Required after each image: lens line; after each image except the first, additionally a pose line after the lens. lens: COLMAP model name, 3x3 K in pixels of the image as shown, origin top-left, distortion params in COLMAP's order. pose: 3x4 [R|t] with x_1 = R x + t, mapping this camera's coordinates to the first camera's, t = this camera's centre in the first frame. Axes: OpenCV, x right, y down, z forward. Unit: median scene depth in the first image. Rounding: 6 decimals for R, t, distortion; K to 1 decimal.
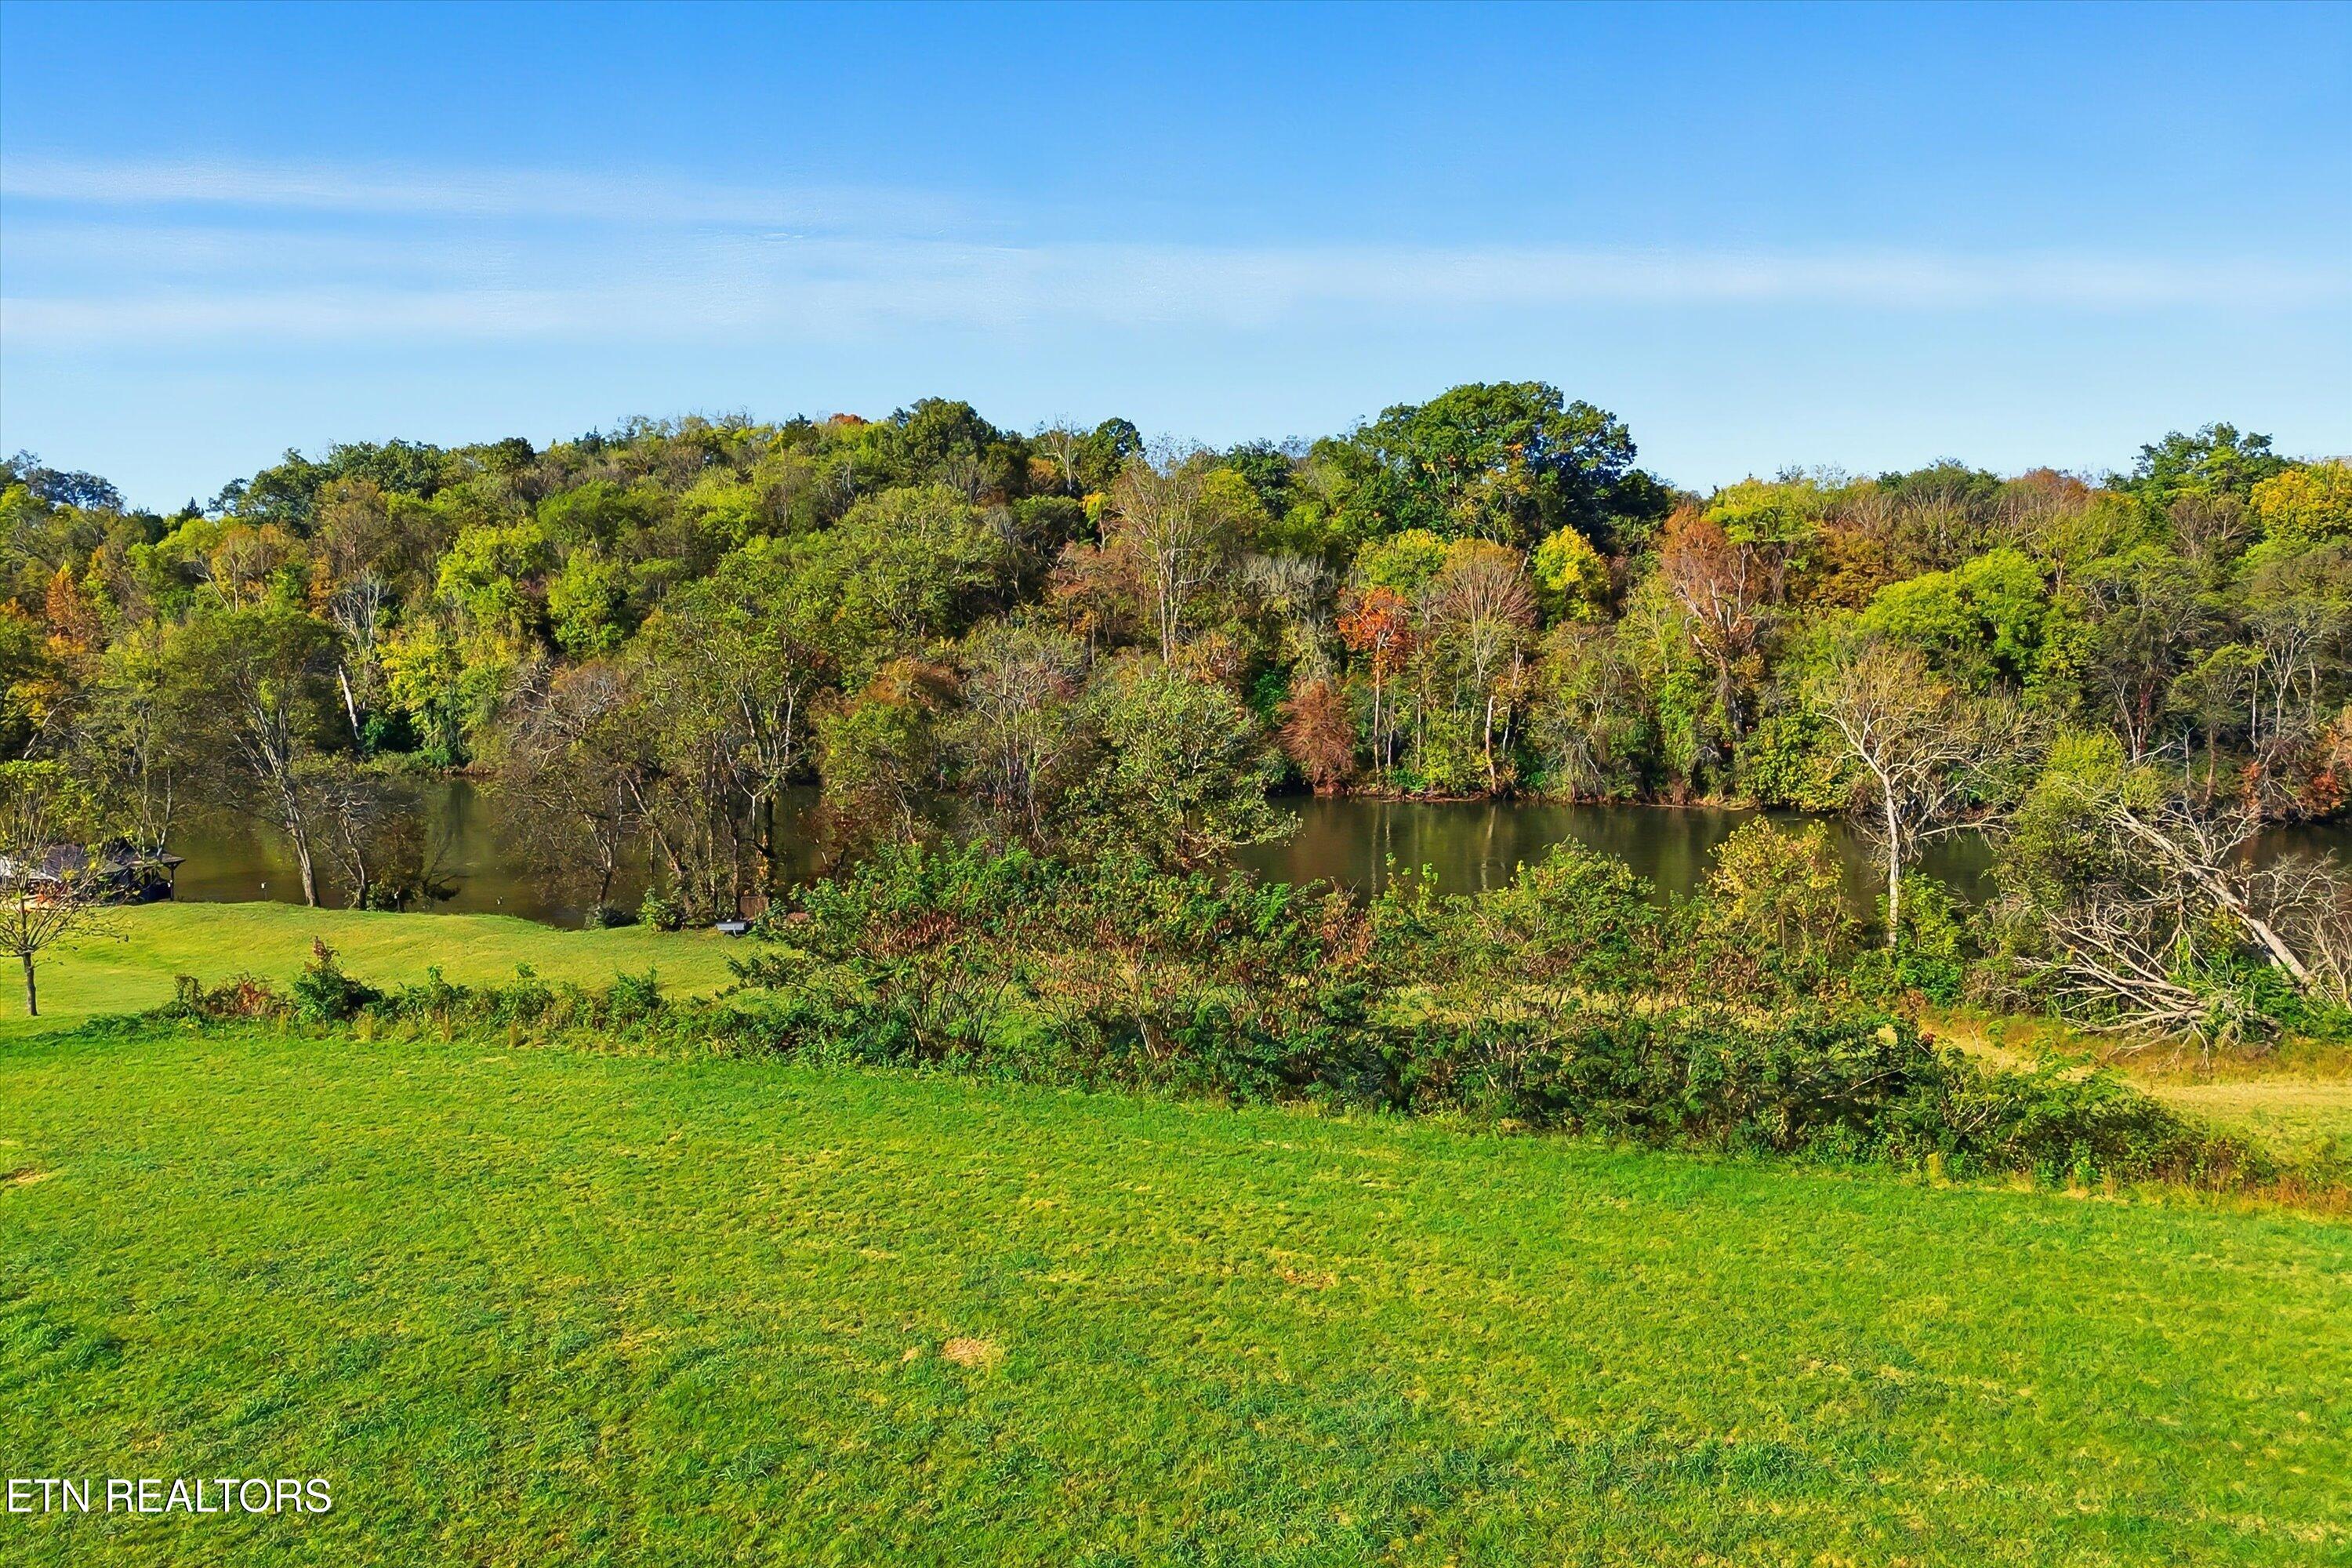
lens RADIAL K [[1692.0, 0, 1173.7], [0, 1692.0, 782.9], [0, 0, 1]] dist [0.034512, -0.026395]
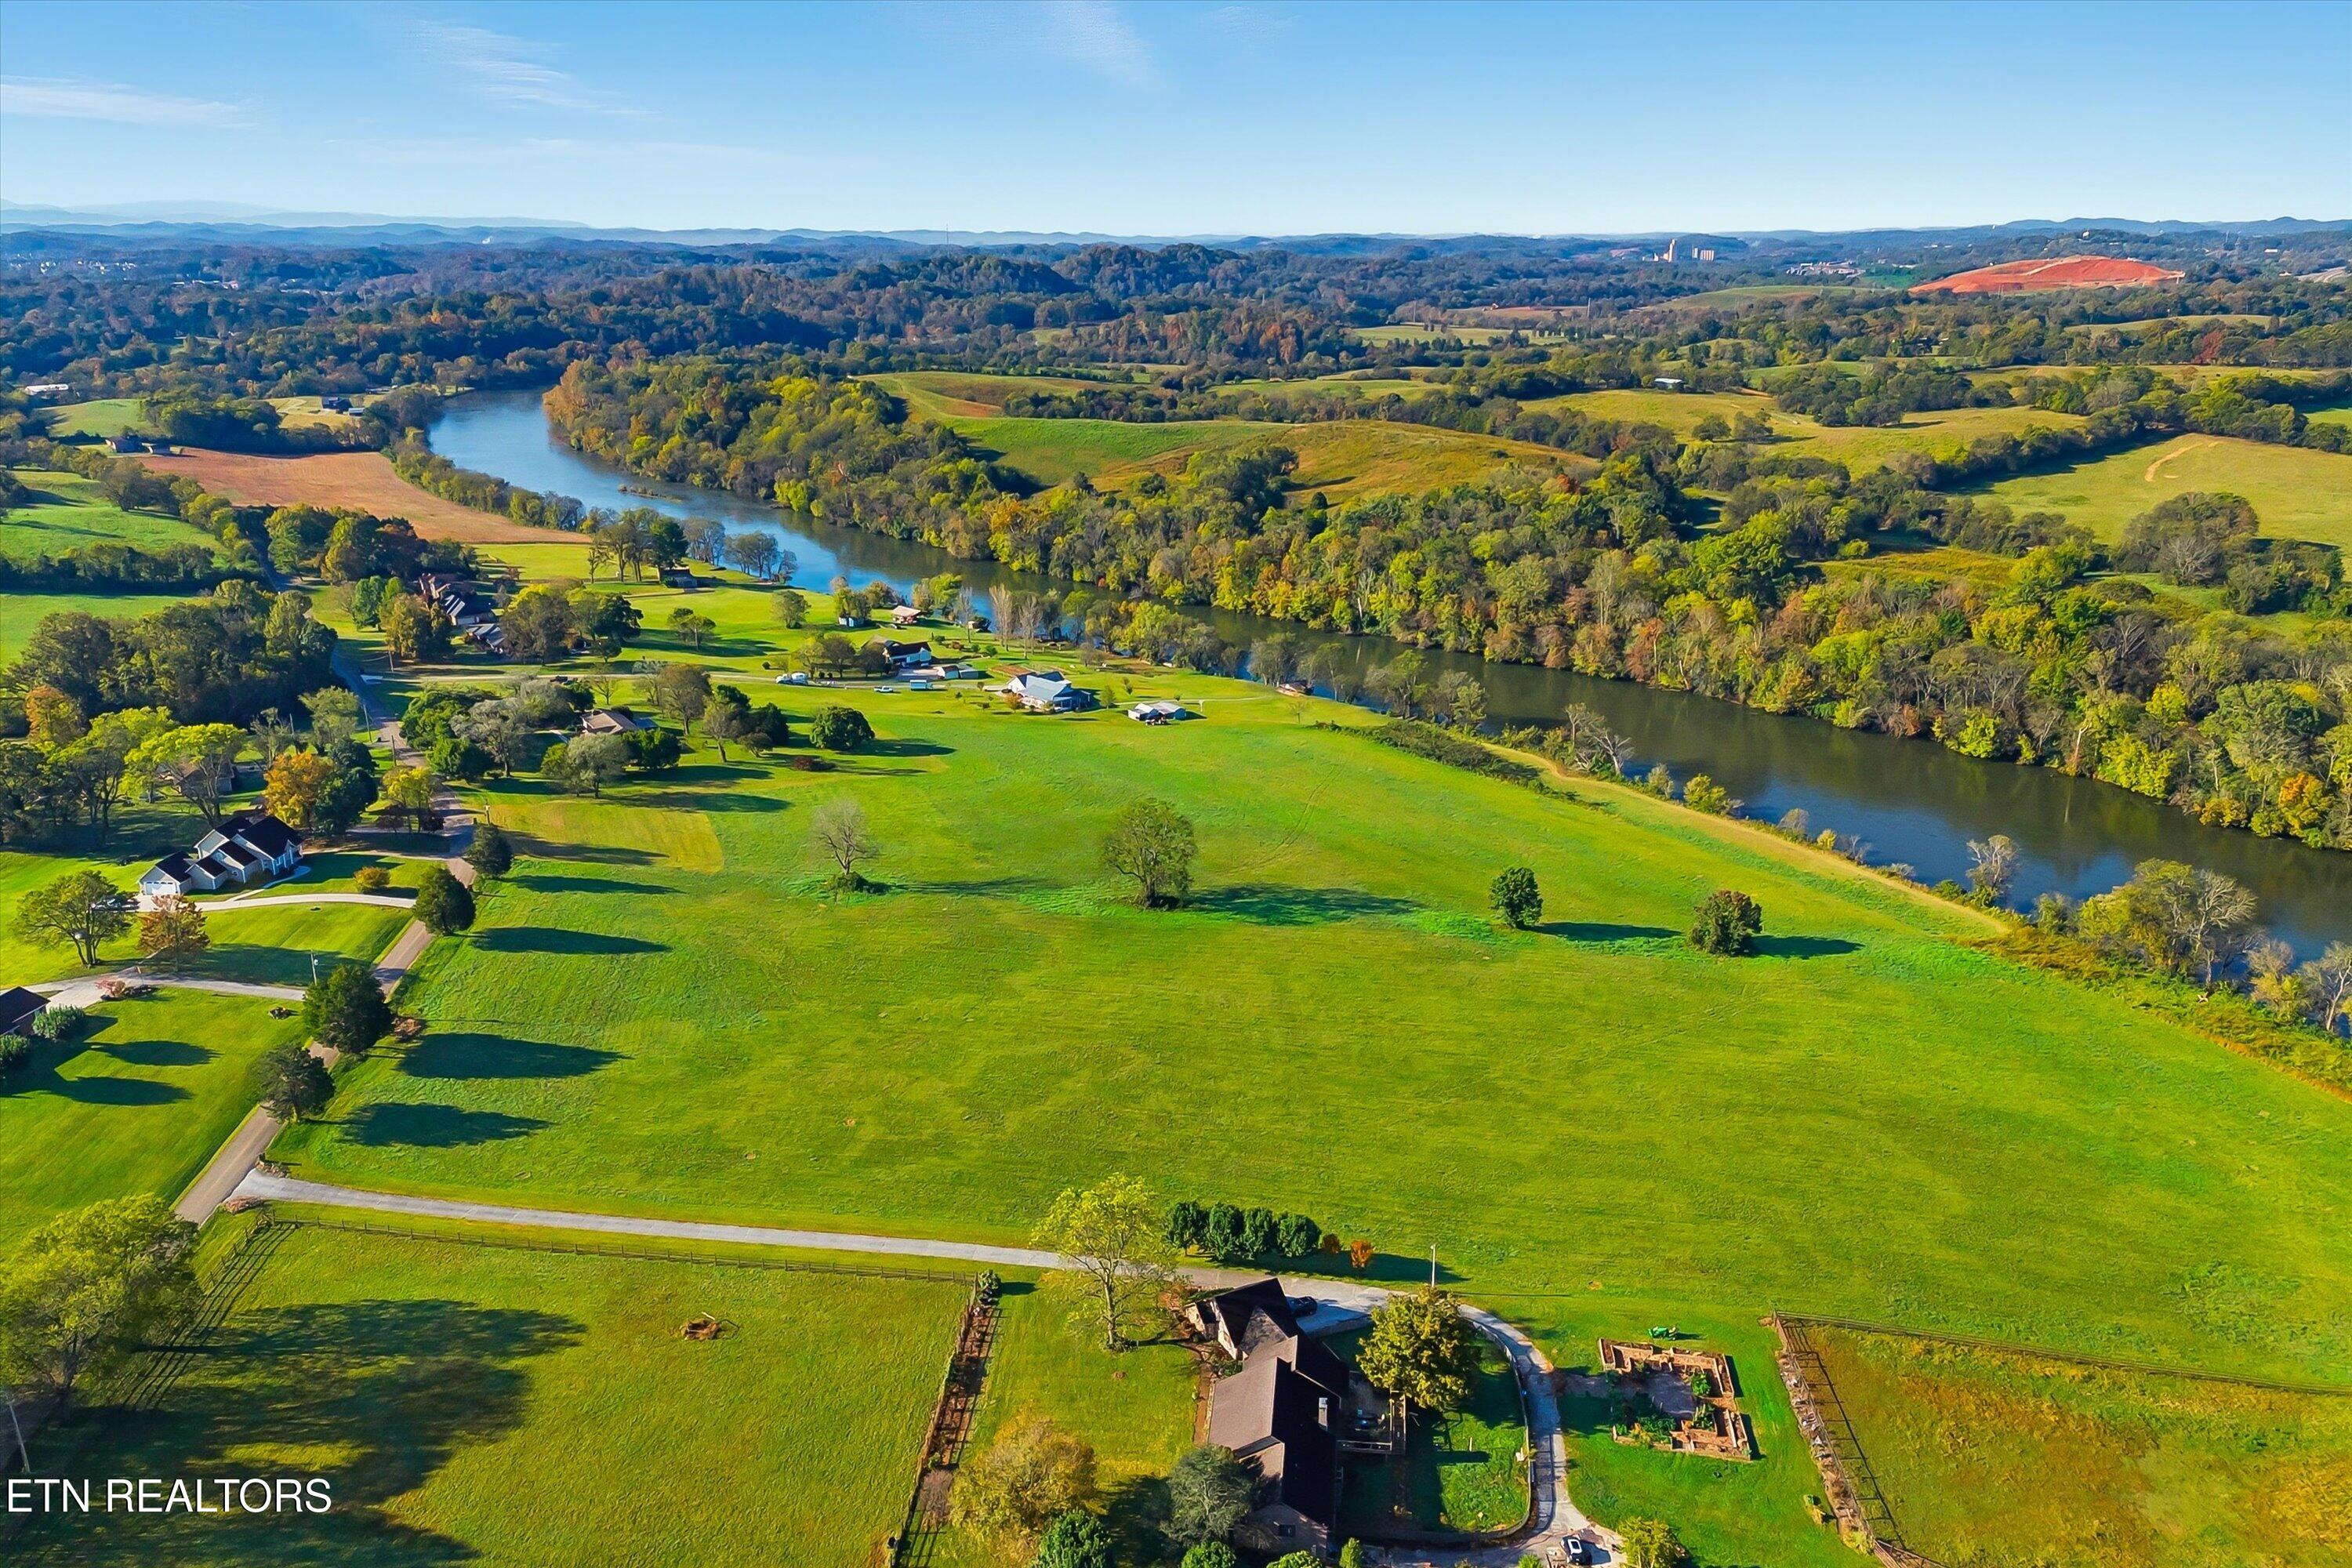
lens RADIAL K [[1692.0, 0, 1164.4], [0, 1692.0, 783.4], [0, 0, 1]] dist [0.034512, -0.026395]
pose [[0.830254, 0.158581, -0.534350, 1.110816], [-0.045563, 0.974774, 0.218493, -0.471613], [0.555520, -0.157058, 0.816536, -2.137974]]
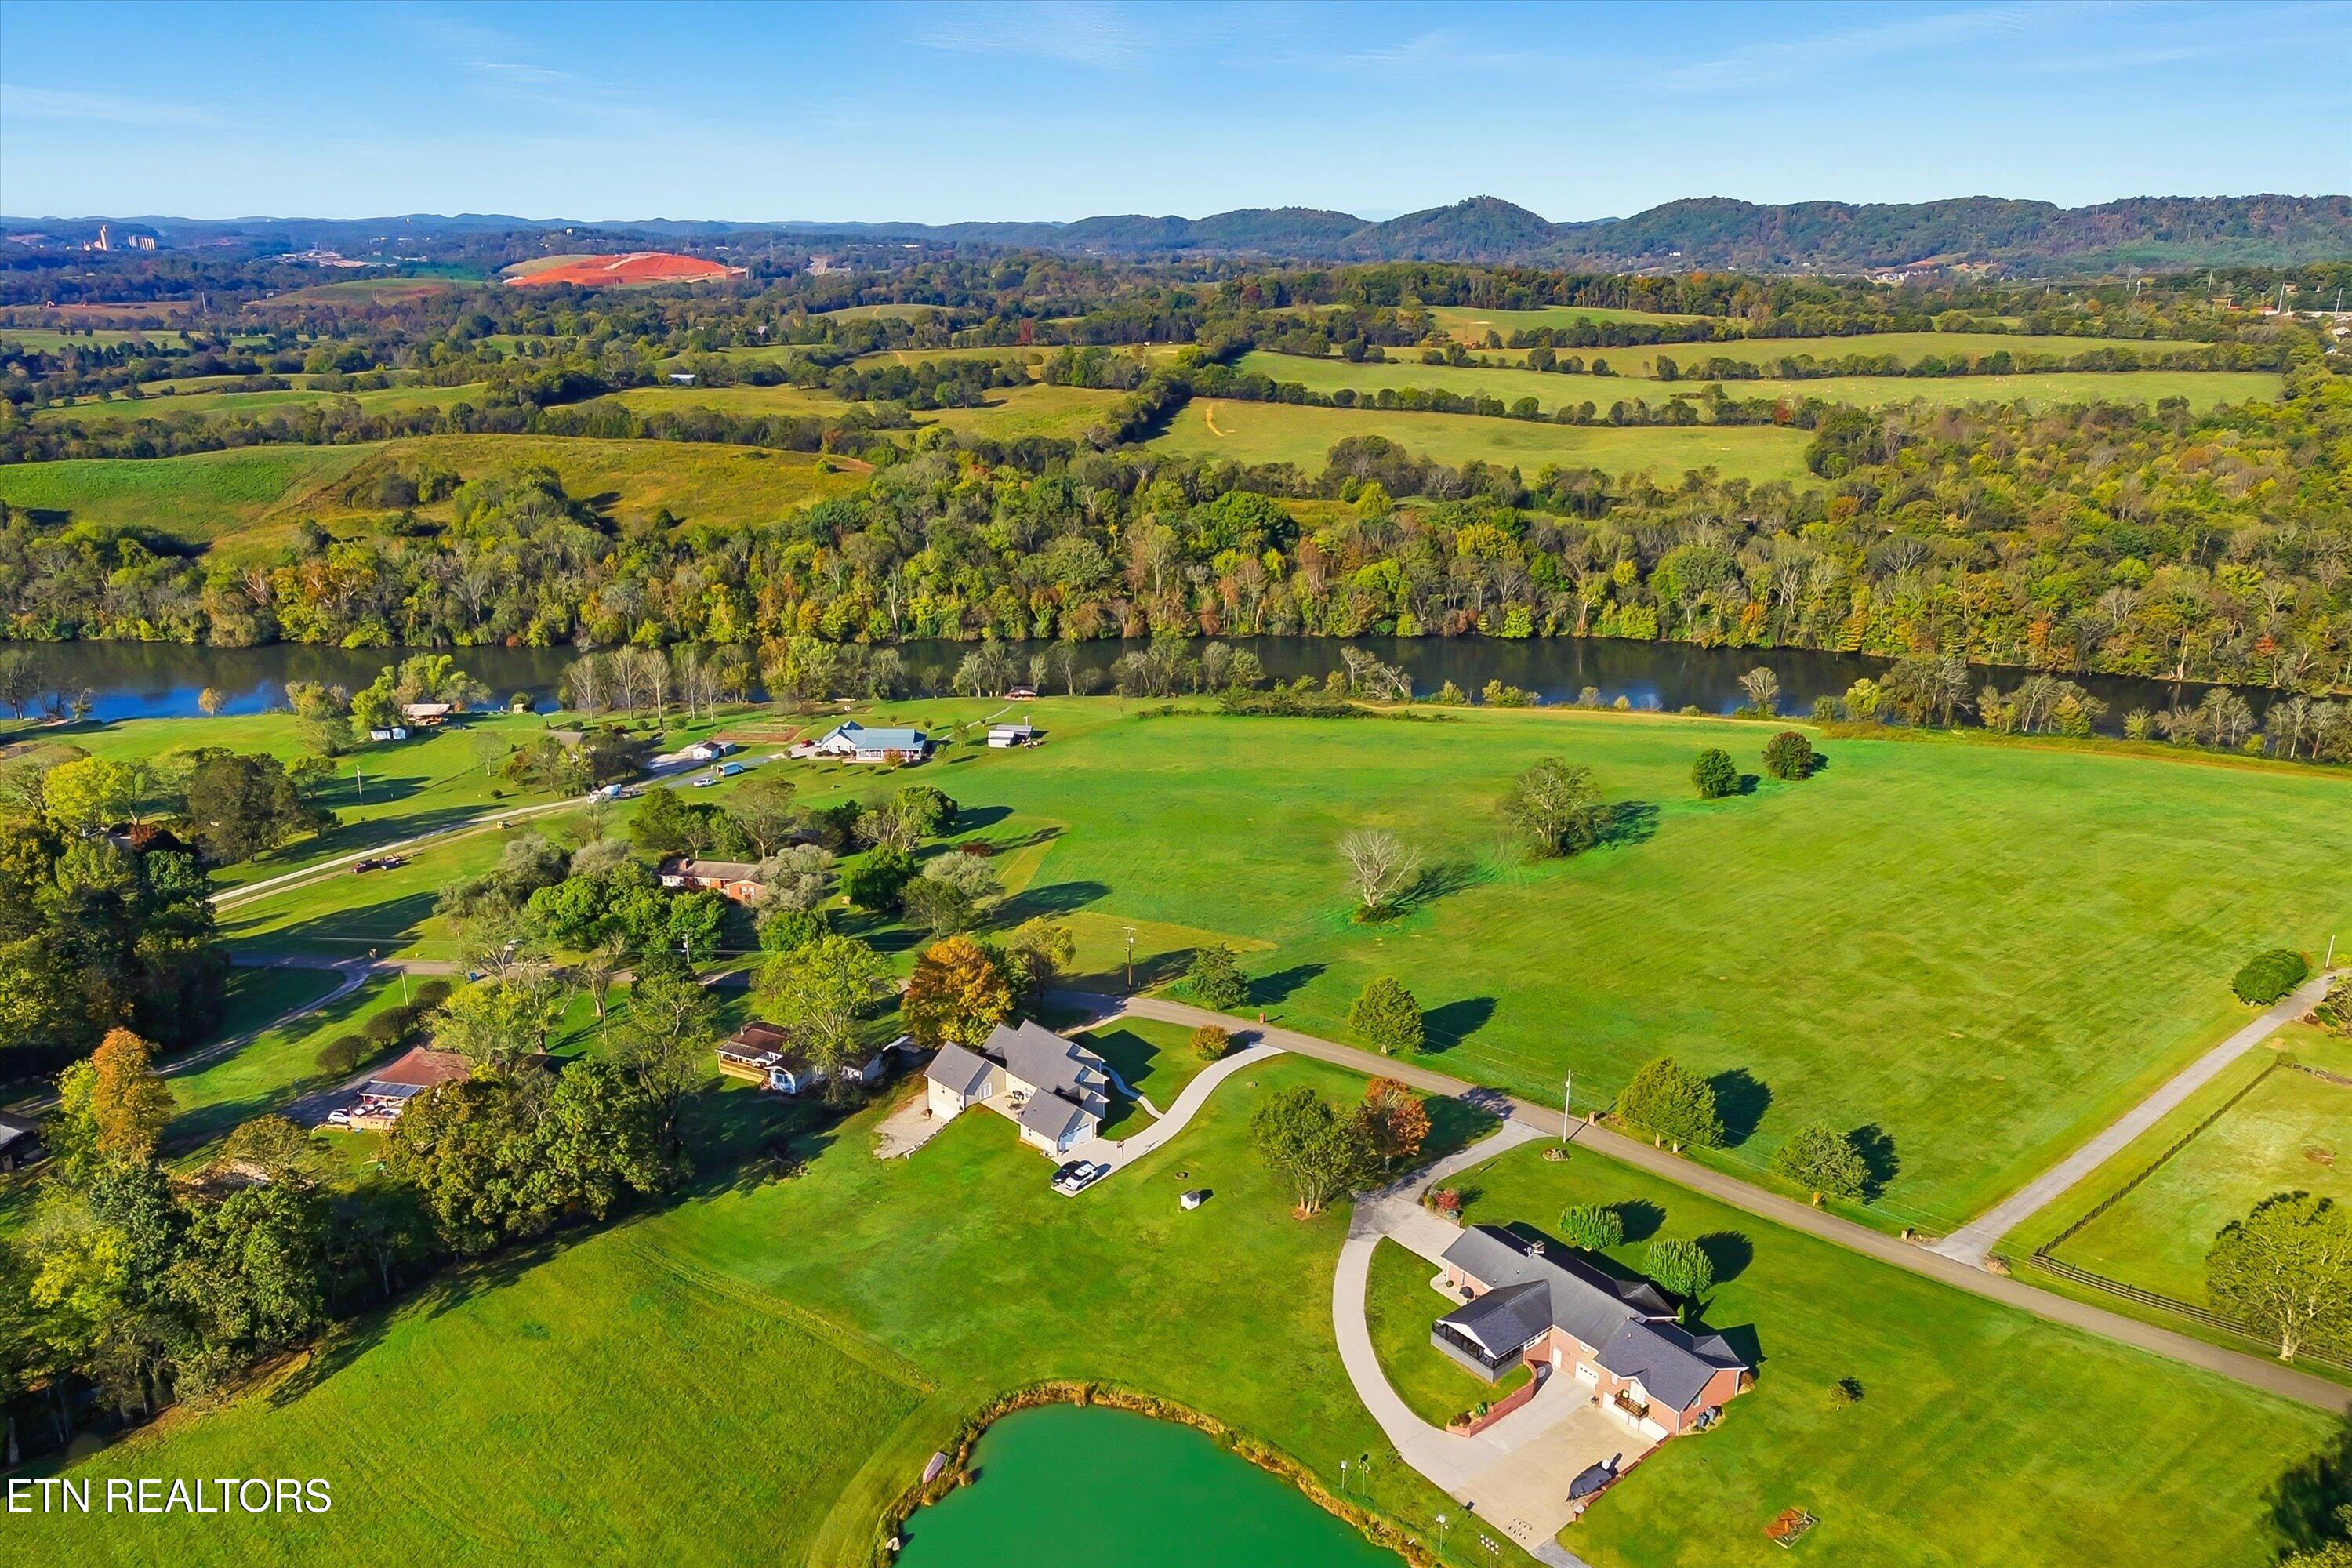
lens RADIAL K [[1692.0, 0, 1185.4], [0, 1692.0, 791.2], [0, 0, 1]] dist [0.034512, -0.026395]
pose [[0.963086, -0.082266, 0.256315, -0.907750], [0.025653, 0.975874, 0.216823, -0.451109], [-0.267968, -0.202244, 0.941961, -2.402992]]
